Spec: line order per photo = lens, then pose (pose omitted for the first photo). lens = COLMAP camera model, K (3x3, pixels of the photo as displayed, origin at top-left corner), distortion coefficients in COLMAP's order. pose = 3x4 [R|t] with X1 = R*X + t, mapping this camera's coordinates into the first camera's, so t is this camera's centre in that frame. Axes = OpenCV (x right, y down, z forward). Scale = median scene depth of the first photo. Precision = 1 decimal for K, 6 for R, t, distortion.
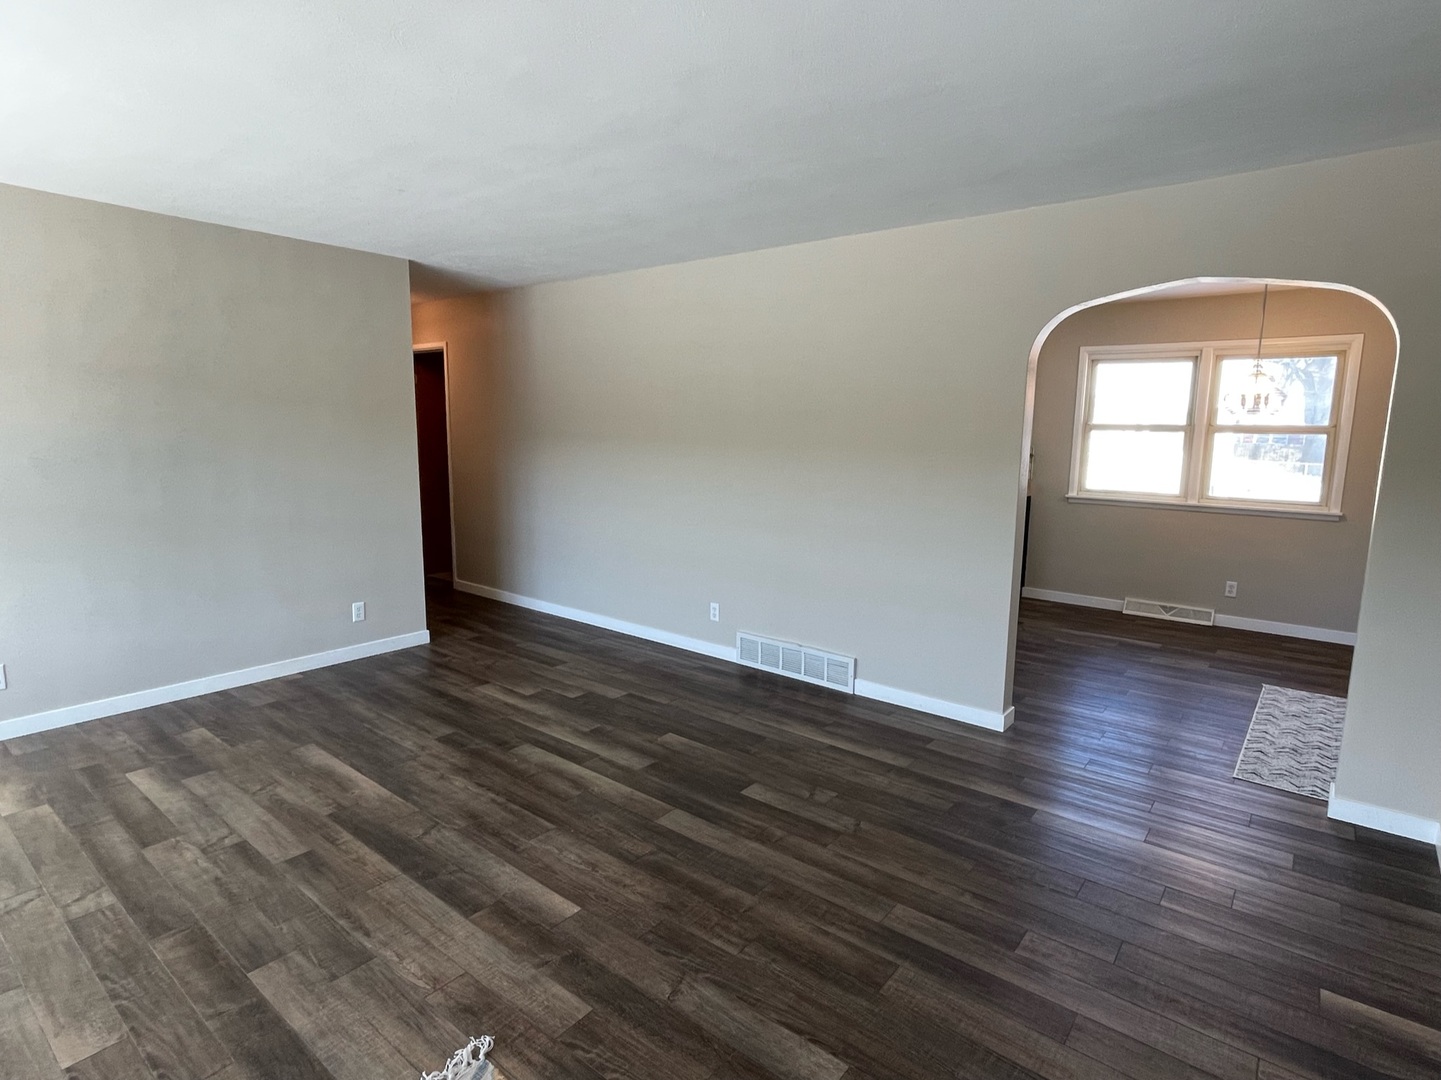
lens RADIAL K [[760.3, 0, 719.3], [0, 760.3, 536.4], [0, 0, 1]] dist [-0.006333, 0.003064]
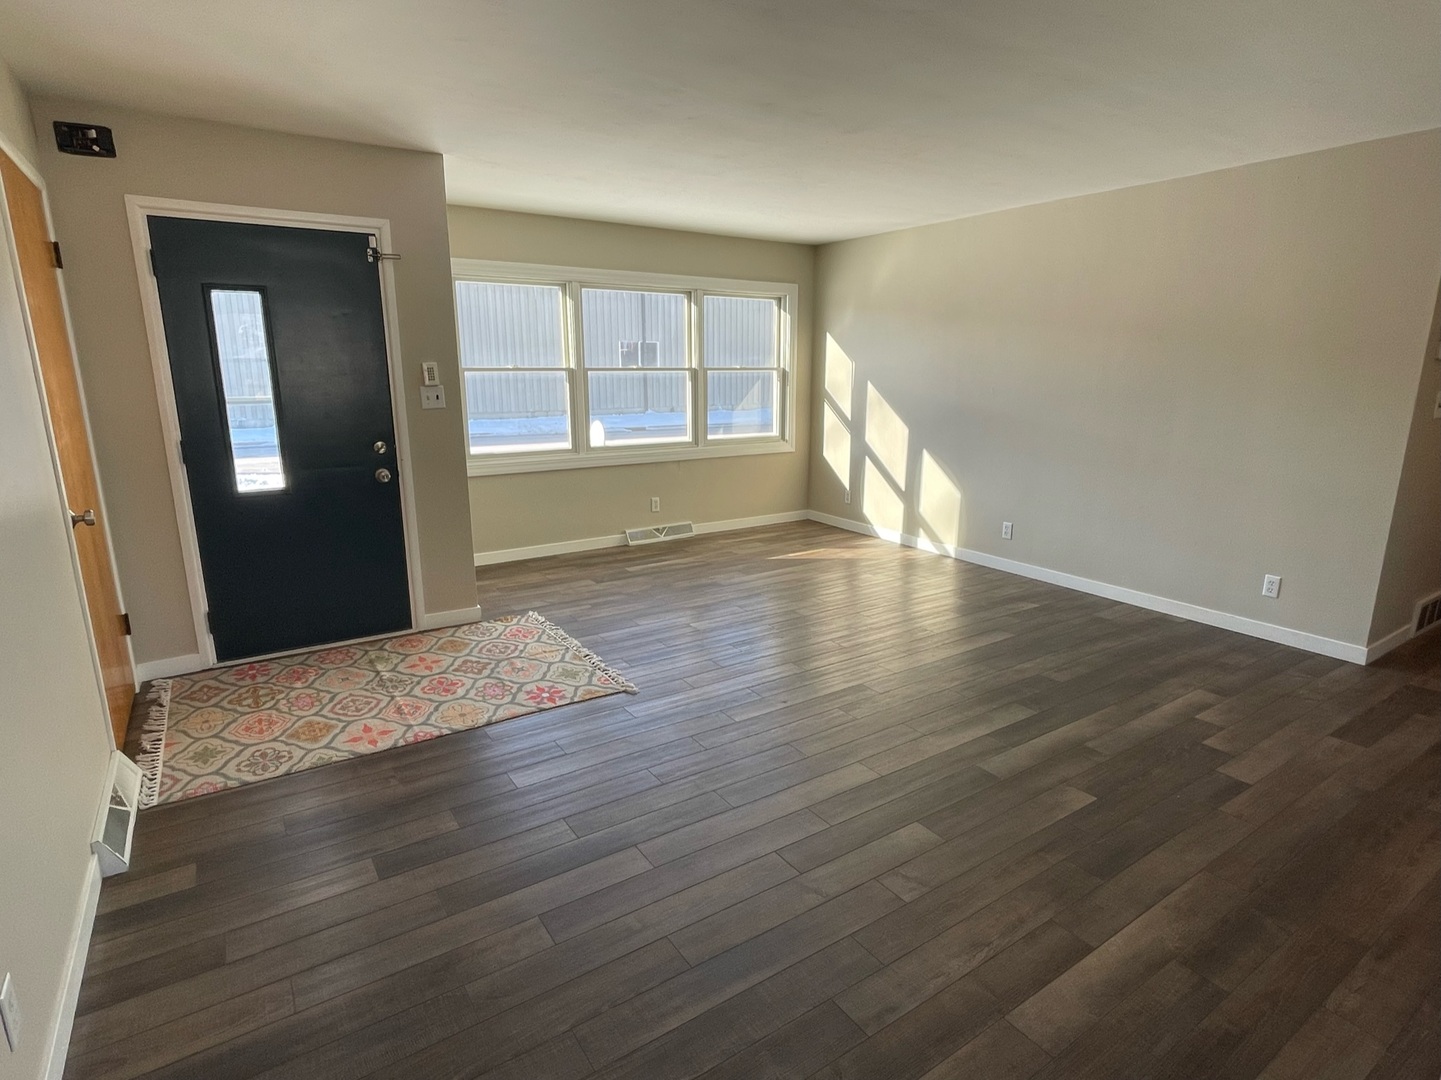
lens RADIAL K [[760.3, 0, 721.7], [0, 760.3, 541.1], [0, 0, 1]] dist [-0.006333, 0.003064]
pose [[-0.298204, 0.202961, -0.932674, 0.745923], [-0.146849, 0.955743, 0.254933, -0.114136], [0.943138, 0.212984, -0.255202, 0.914391]]
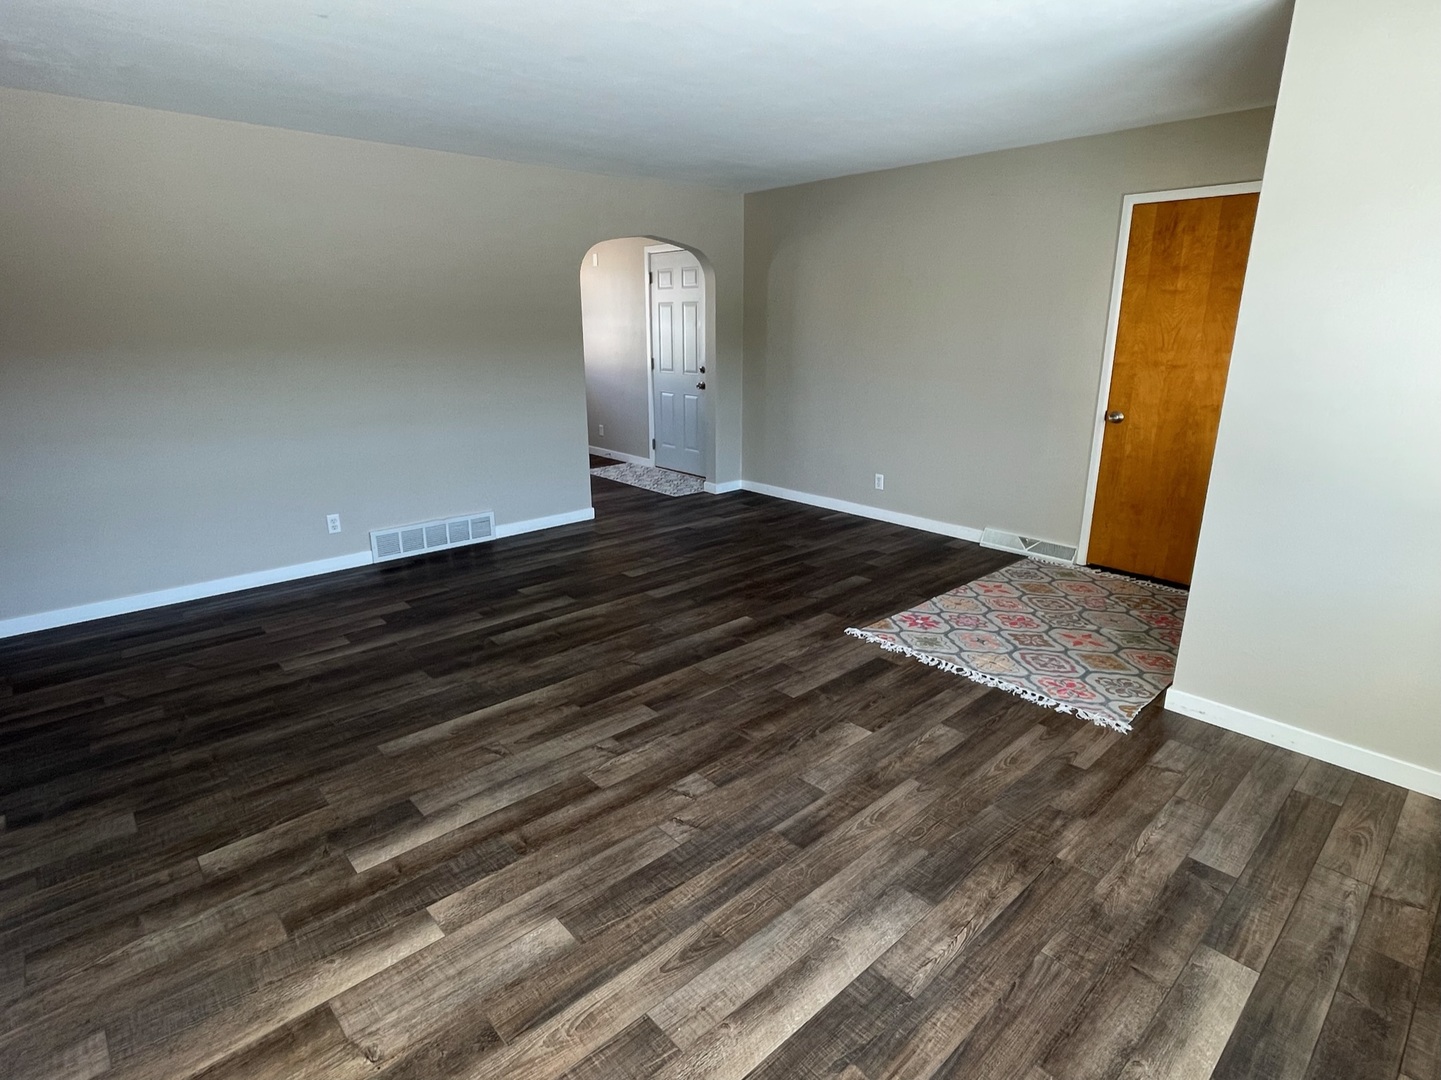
lens RADIAL K [[760.3, 0, 718.1], [0, 760.3, 537.3], [0, 0, 1]] dist [-0.006333, 0.003064]
pose [[0.151783, -0.284516, 0.946579, -1.273555], [0.150311, 0.953181, 0.262398, -0.094553], [-0.976918, 0.102454, 0.187443, 0.531318]]
